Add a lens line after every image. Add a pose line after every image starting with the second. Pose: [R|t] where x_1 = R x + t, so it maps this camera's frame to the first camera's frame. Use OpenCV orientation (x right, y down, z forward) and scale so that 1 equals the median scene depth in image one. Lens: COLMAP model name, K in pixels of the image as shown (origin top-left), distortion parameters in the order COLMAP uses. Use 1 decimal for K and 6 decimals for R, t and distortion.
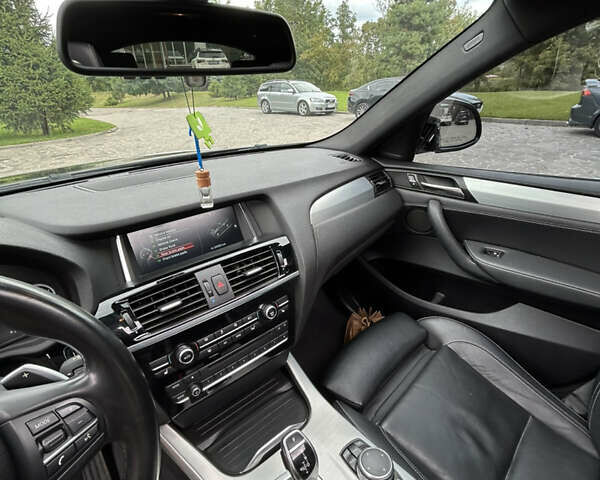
lens RADIAL K [[329.6, 0, 300.0], [0, 329.6, 240.0], [0, 0, 1]] dist [0.025052, 0.001641]
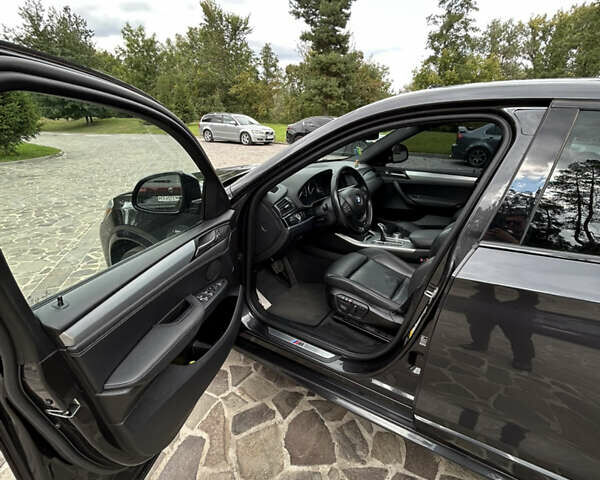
lens RADIAL K [[329.6, 0, 300.0], [0, 329.6, 240.0], [0, 0, 1]] dist [0.025052, 0.001641]
pose [[0.976123, -0.036544, 0.214122, -0.055087], [0.053654, 0.995766, -0.074646, 0.030578], [-0.210487, 0.084352, 0.973951, -0.081634]]
